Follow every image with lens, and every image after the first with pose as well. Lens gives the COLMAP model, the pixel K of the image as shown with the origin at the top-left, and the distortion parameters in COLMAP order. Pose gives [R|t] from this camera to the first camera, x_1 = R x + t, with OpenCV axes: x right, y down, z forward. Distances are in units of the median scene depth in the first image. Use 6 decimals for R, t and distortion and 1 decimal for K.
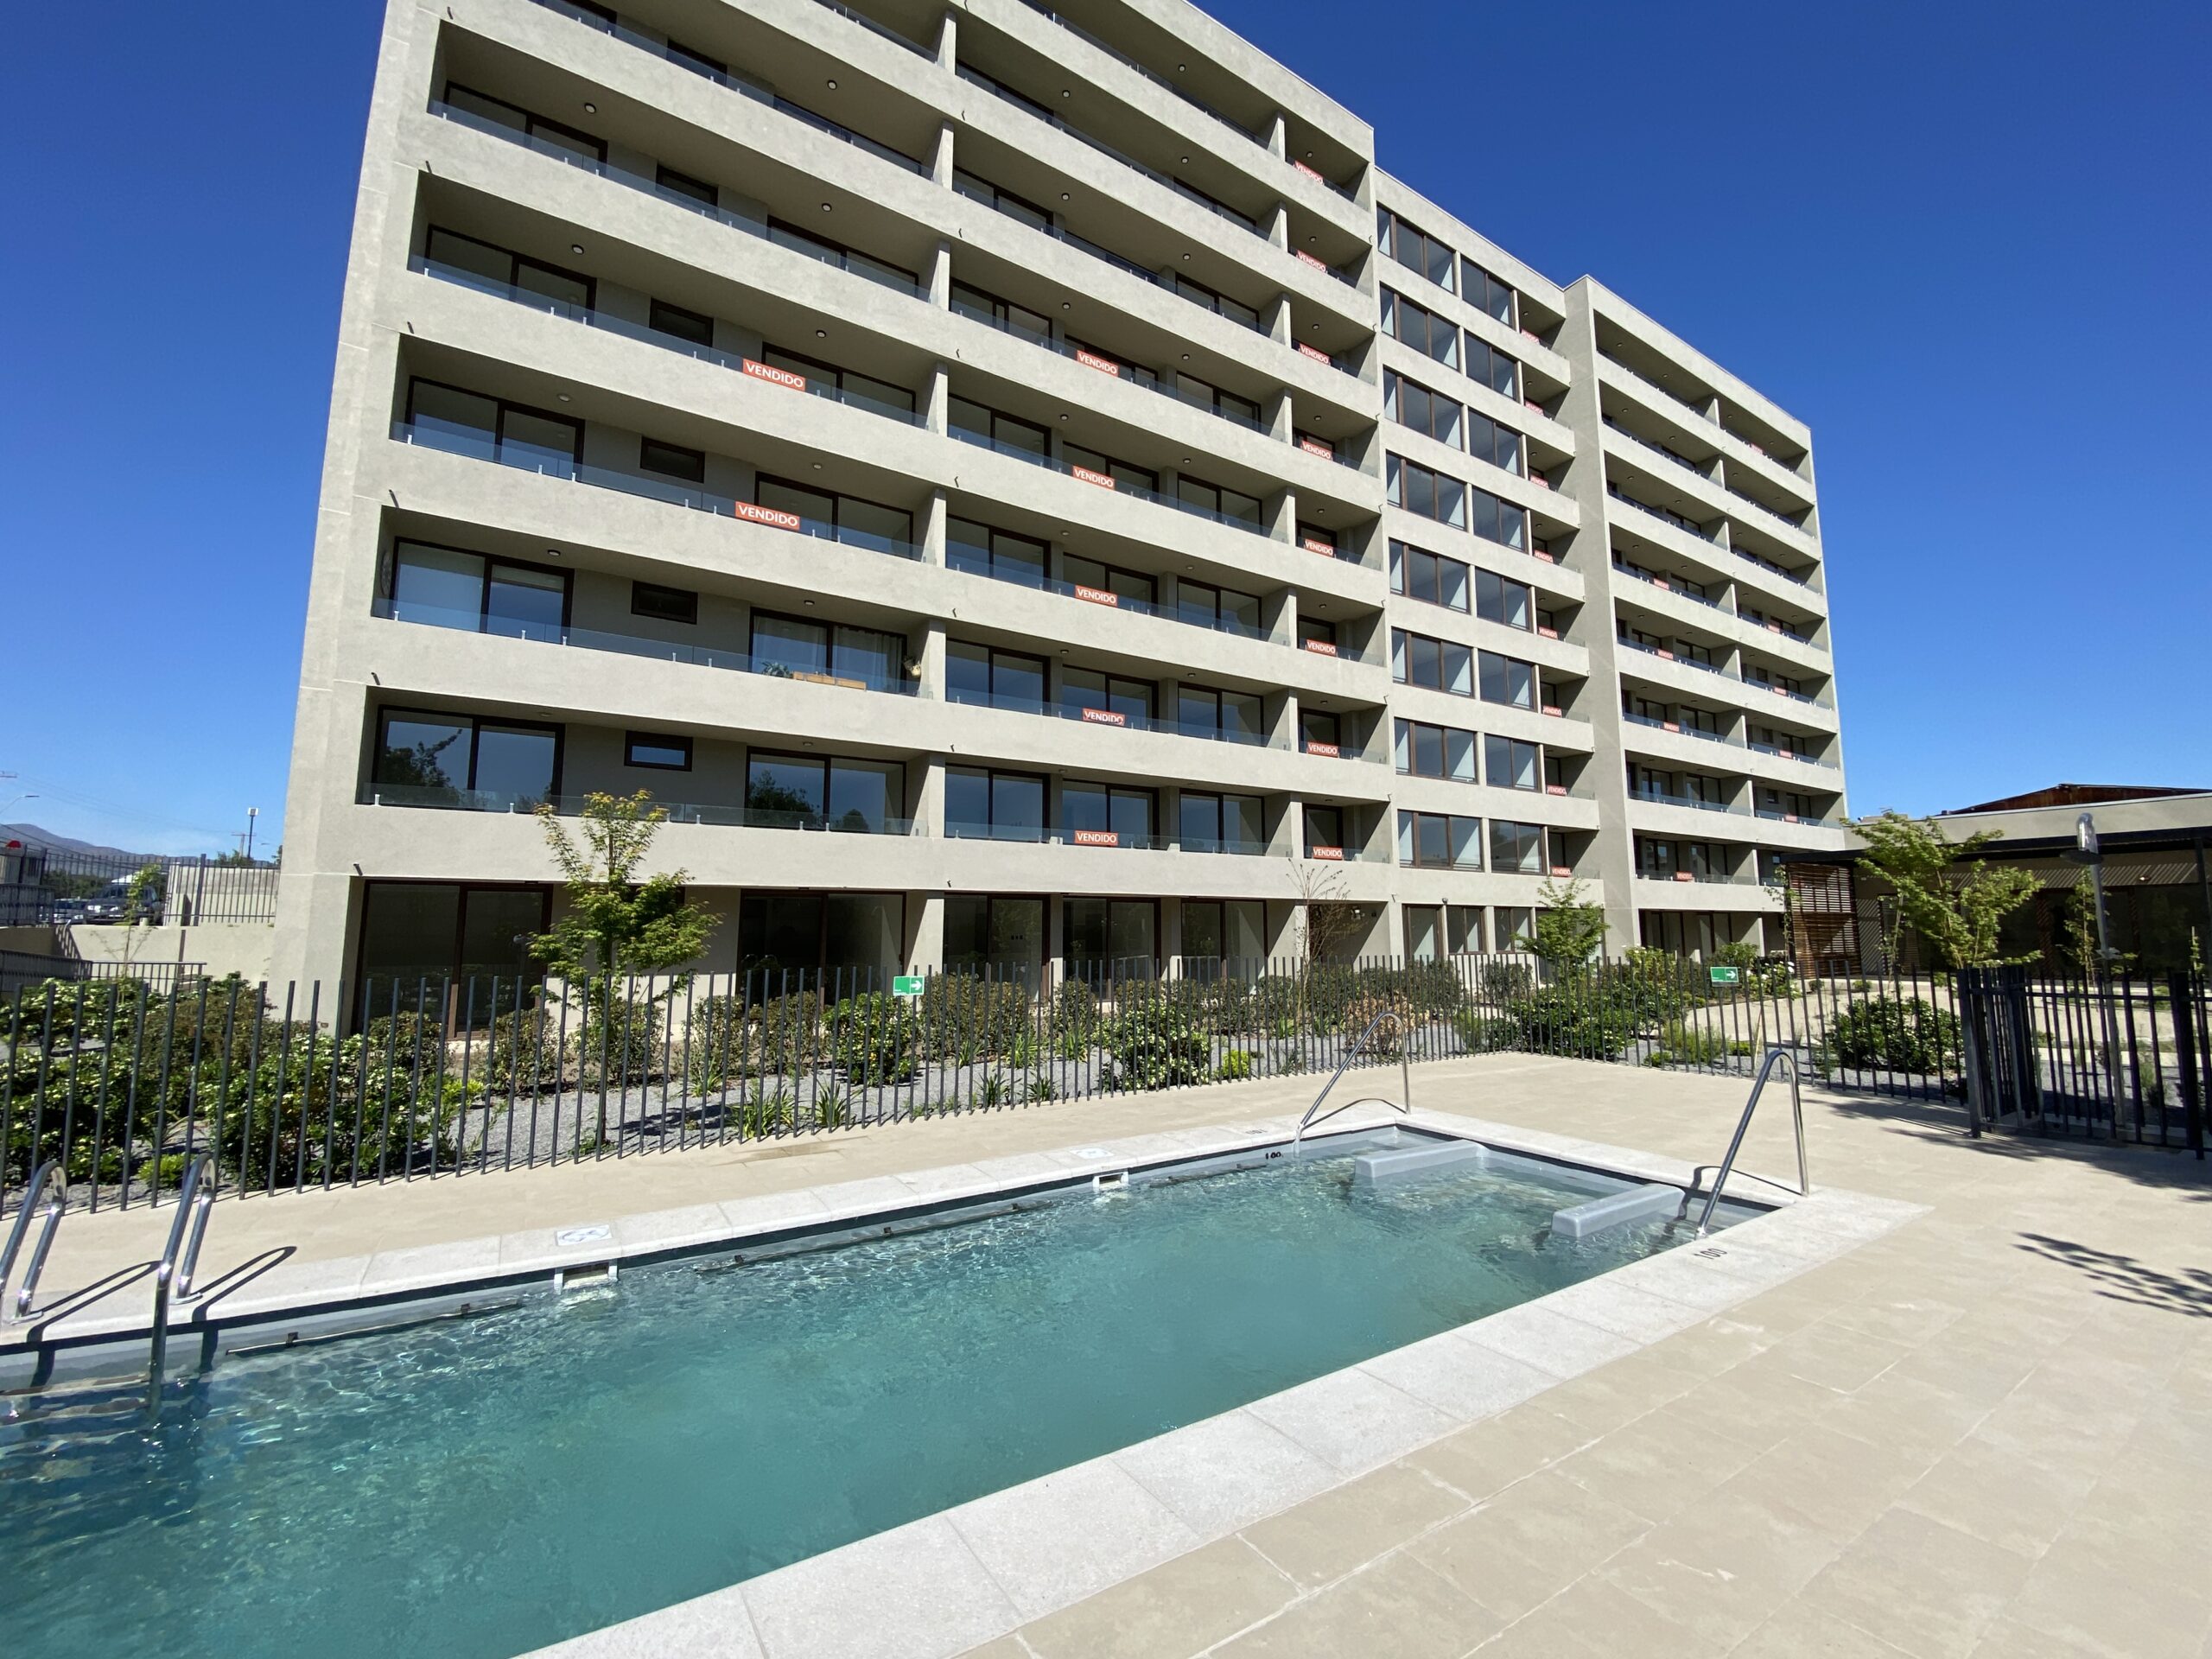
lens RADIAL K [[896.5, 0, 1100.5], [0, 896.5, 817.0], [0, 0, 1]] dist [0.003163, -0.002591]
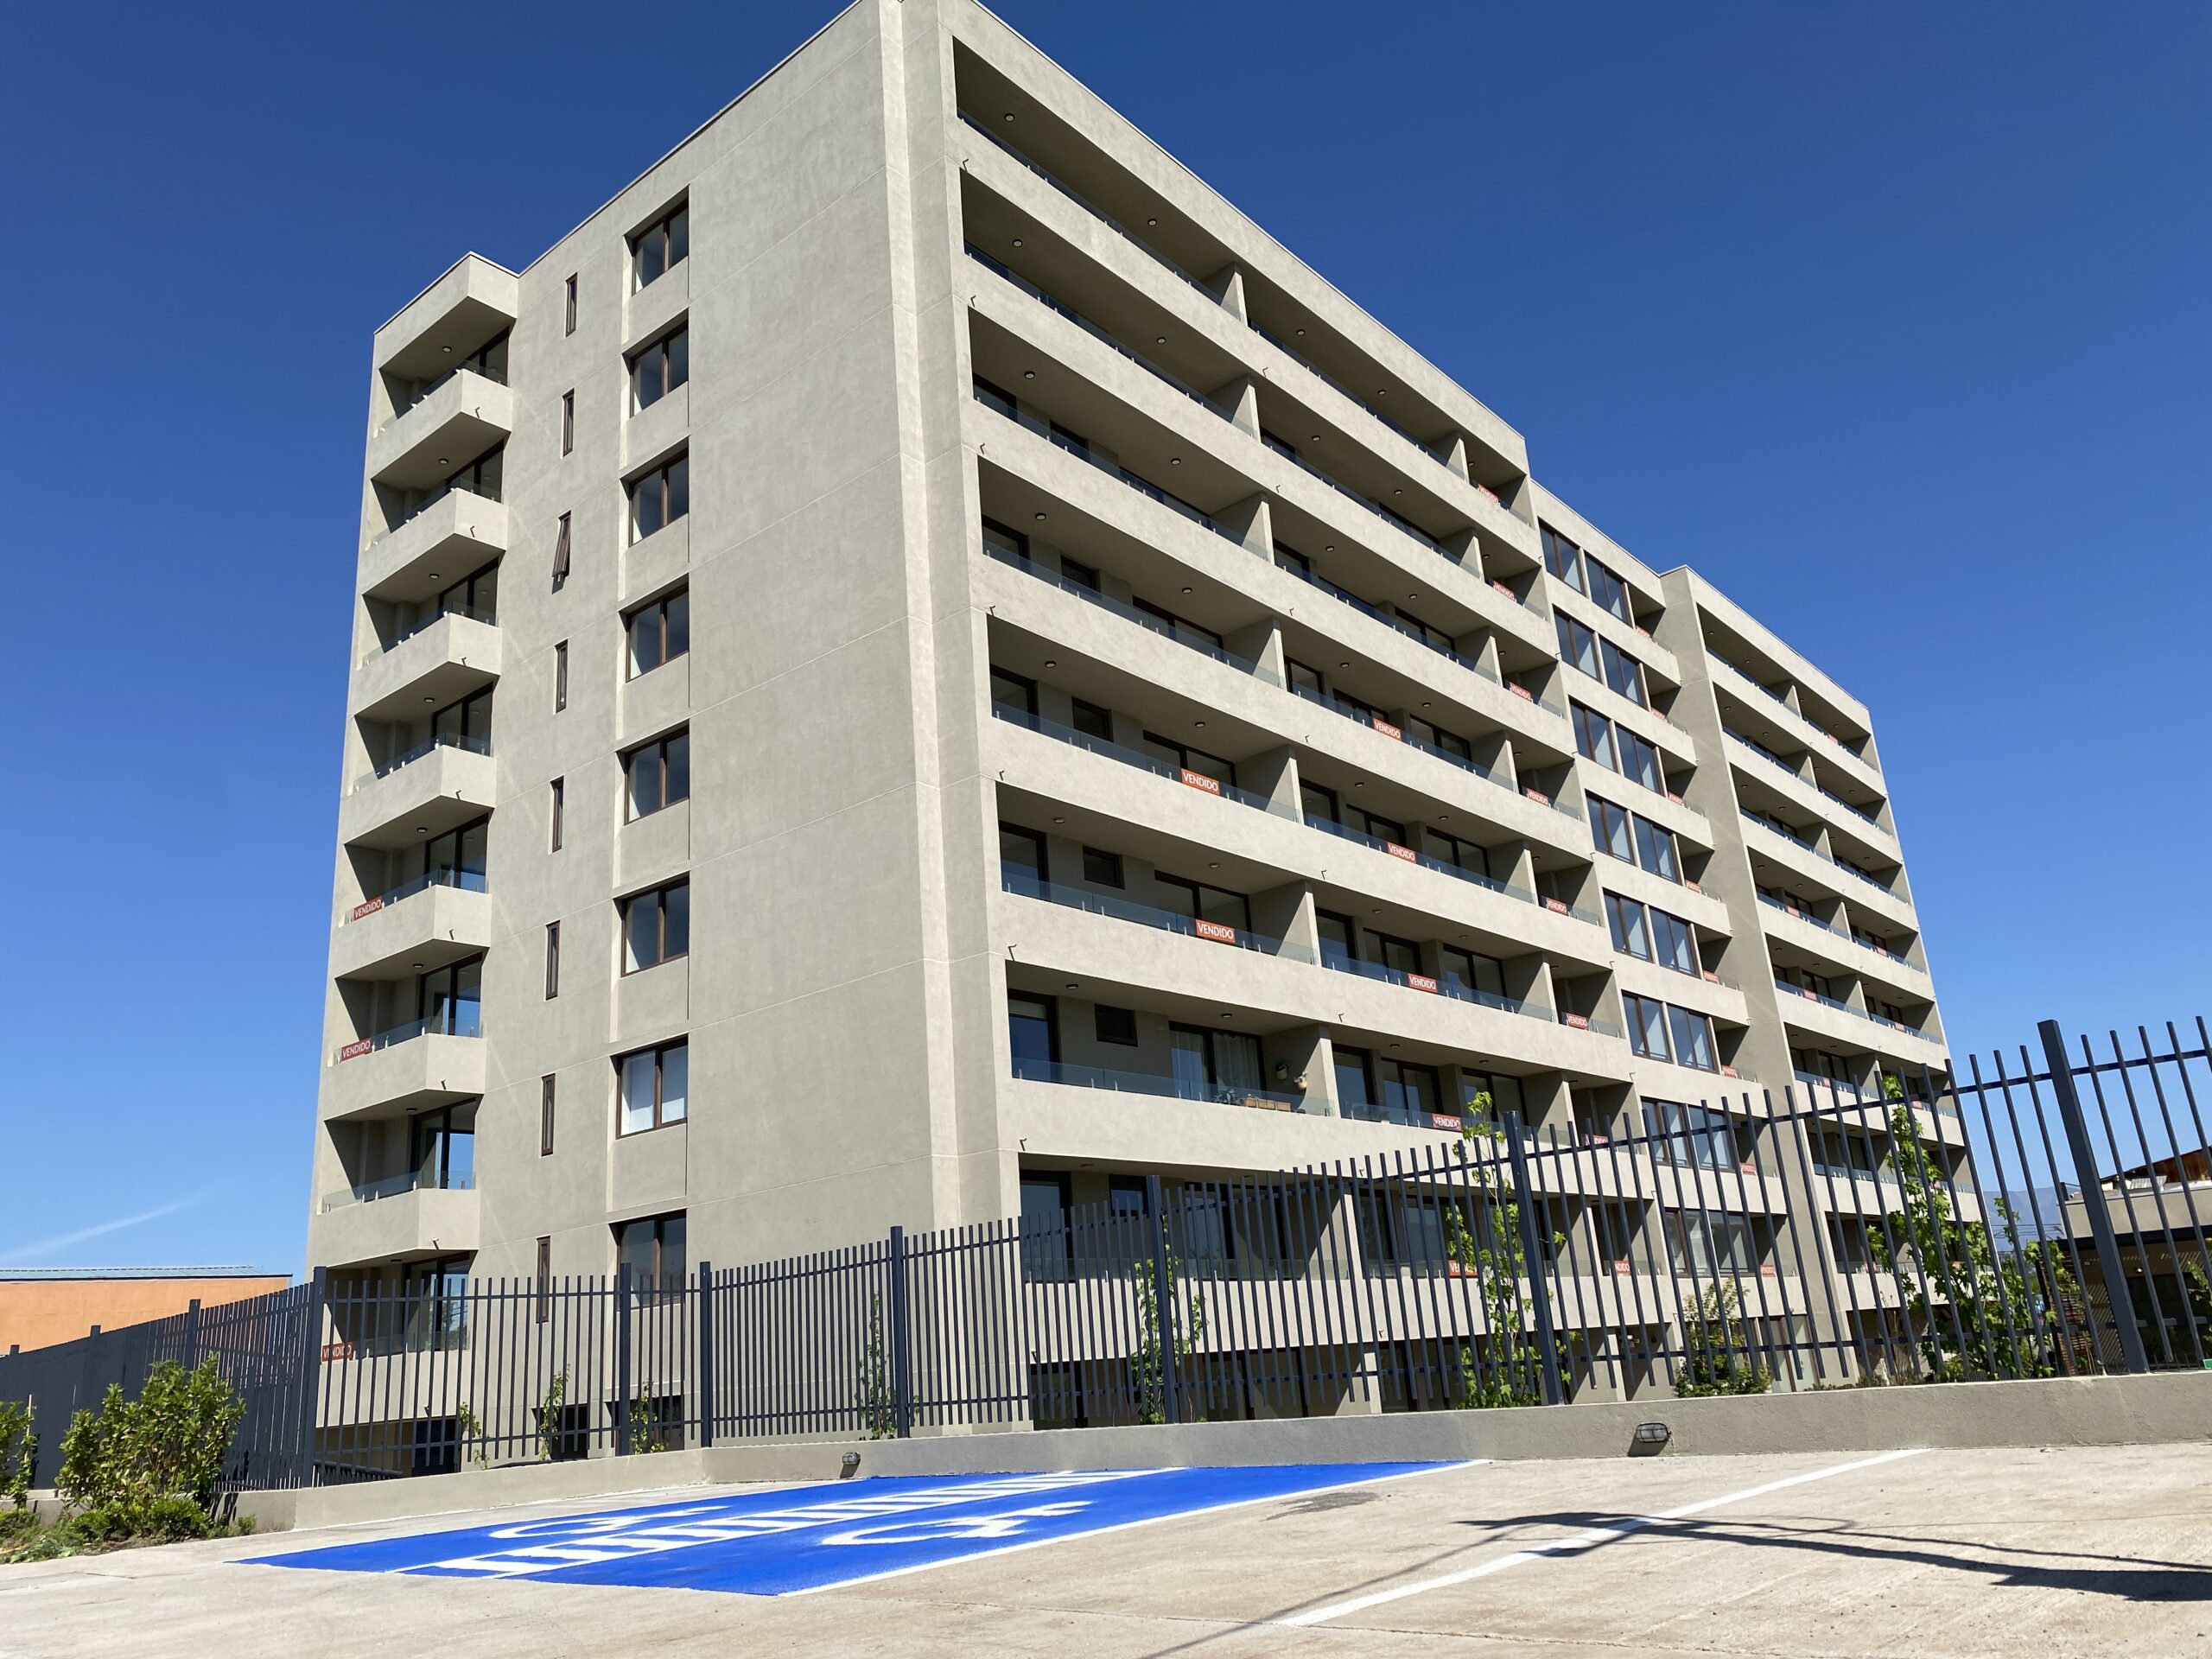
lens RADIAL K [[1778.3, 0, 1127.9], [0, 1778.3, 829.5], [0, 0, 1]] dist [0.049486, -0.004890]
pose [[0.936941, 0.015208, 0.349158, -0.606310], [0.056187, 0.979502, -0.193438, -0.046034], [-0.344943, 0.200858, 0.916881, -0.382419]]
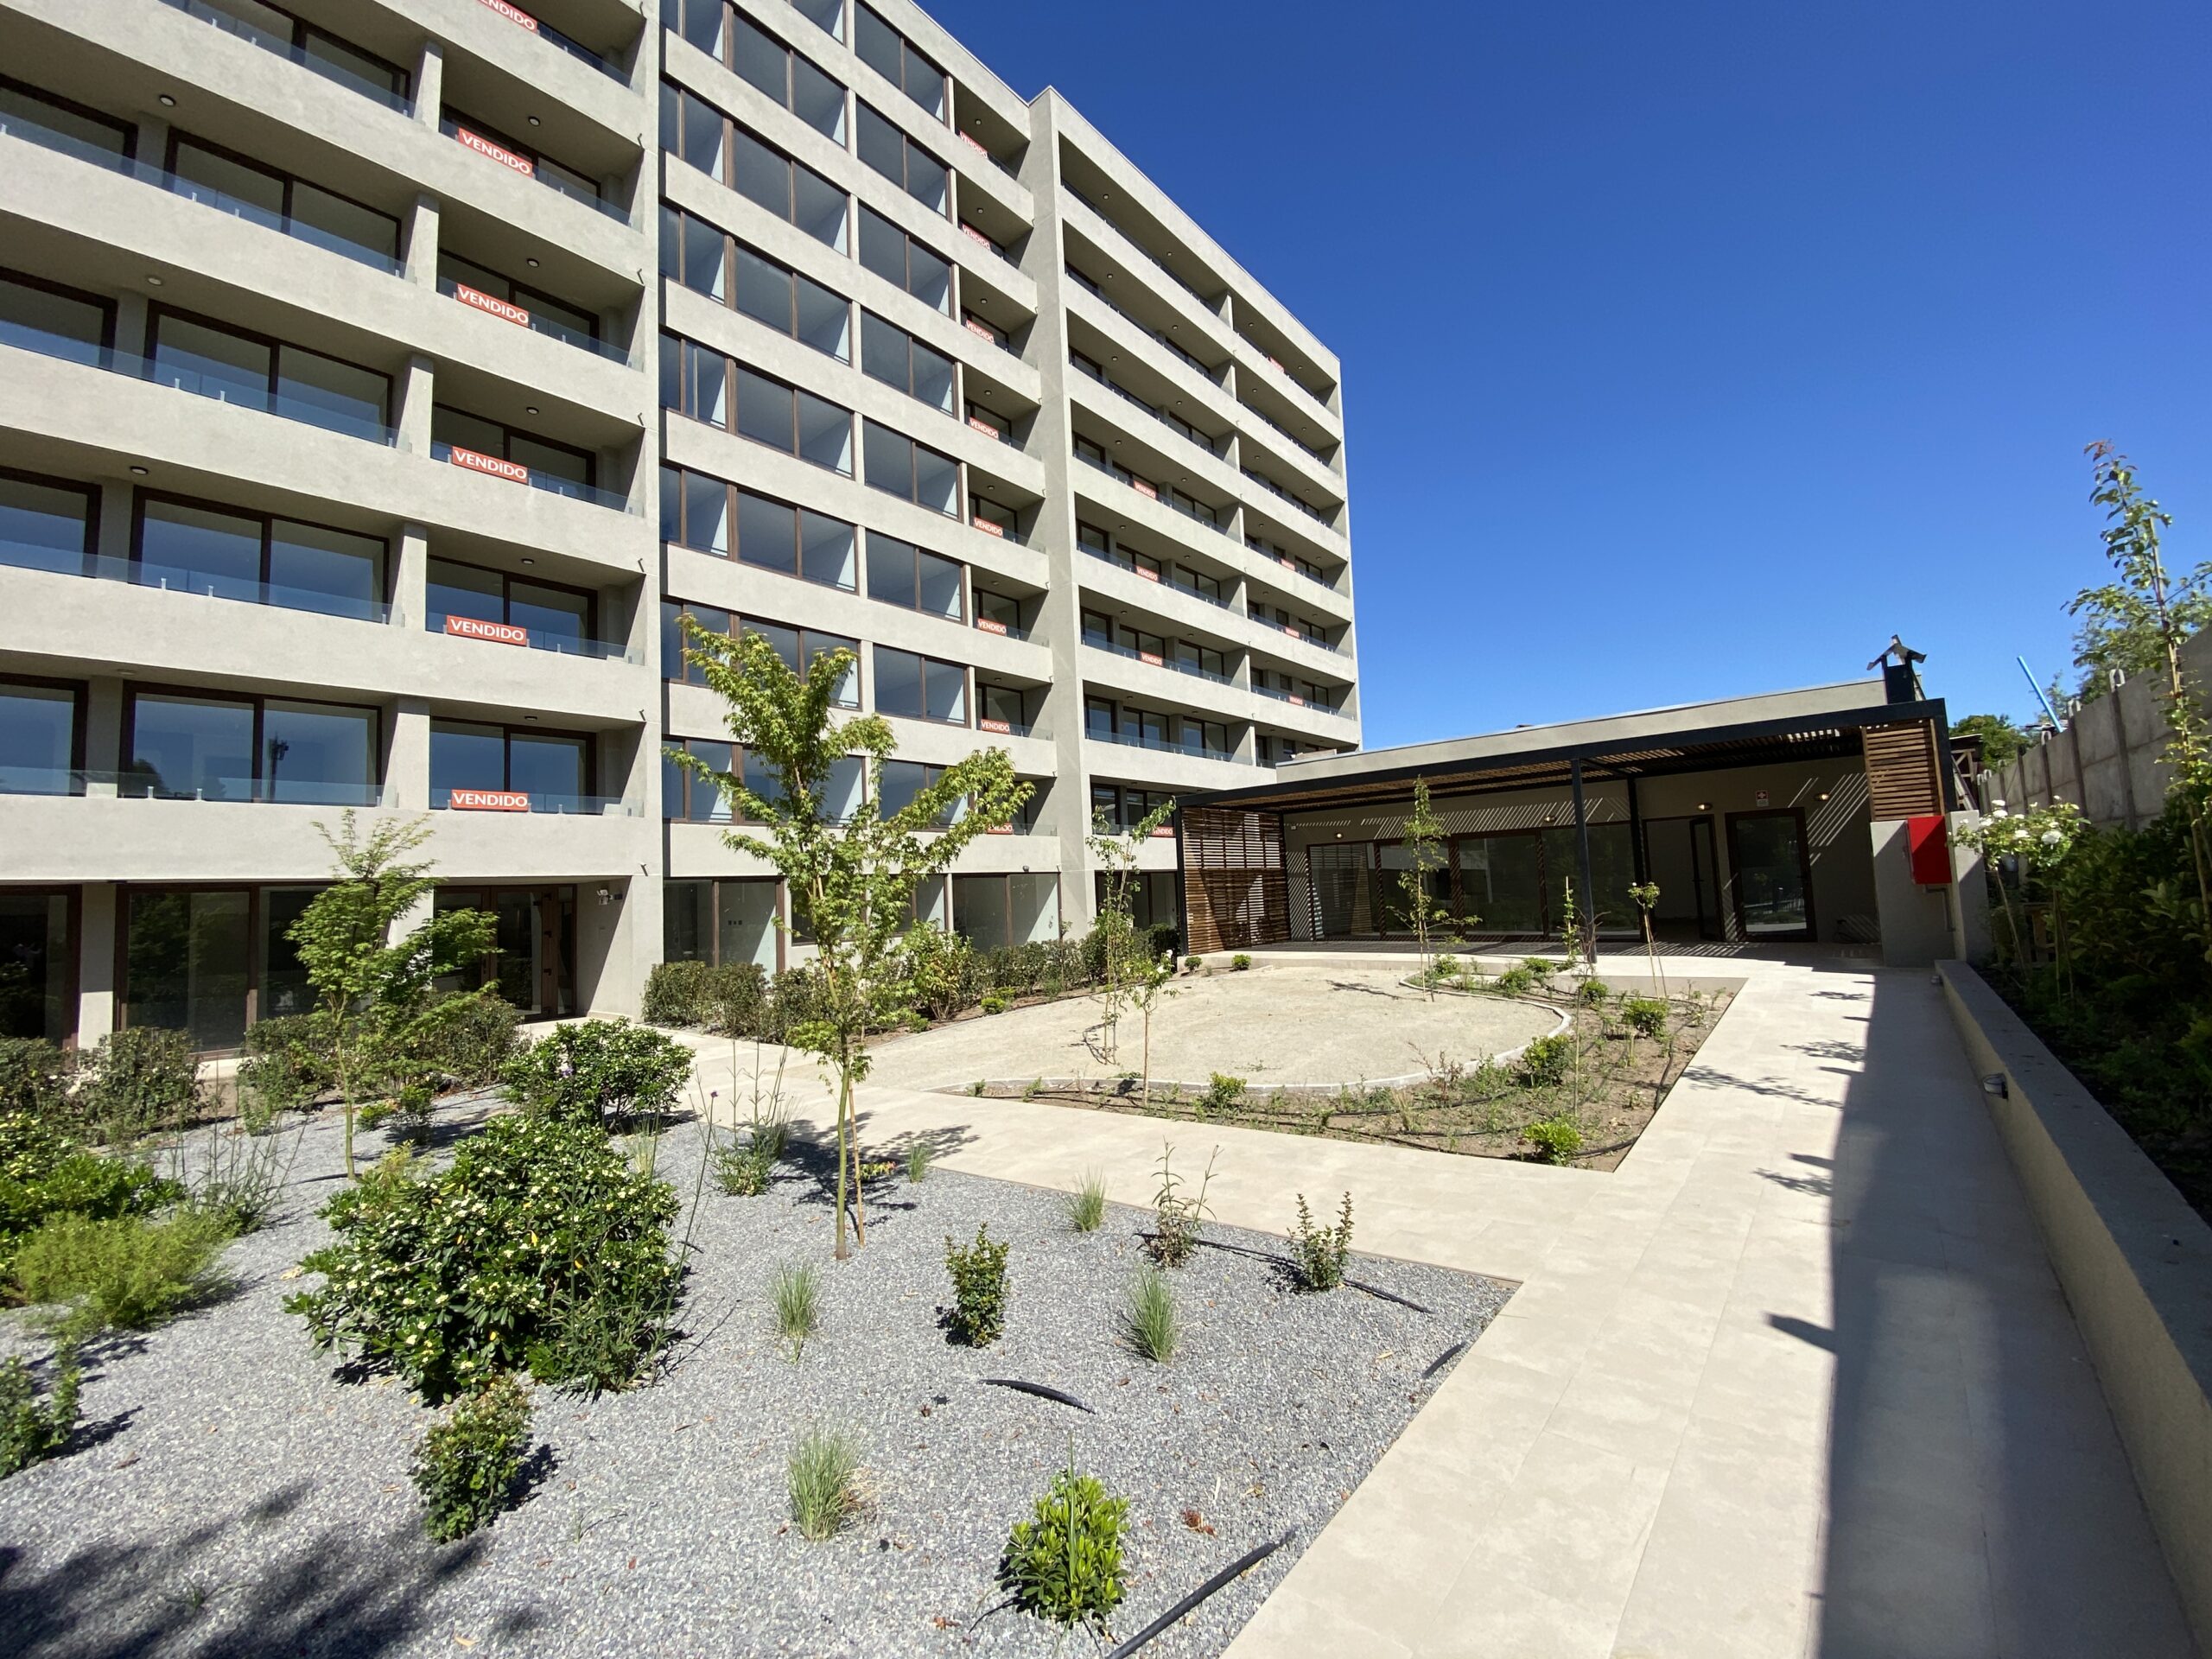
lens RADIAL K [[896.5, 0, 1086.9], [0, 896.5, 824.8], [0, 0, 1]] dist [0.003163, -0.002591]
pose [[0.958047, -0.013627, 0.286286, 0.353694], [0.004242, 0.999434, 0.033375, 0.030763], [-0.286579, -0.030760, 0.957563, 0.213619]]
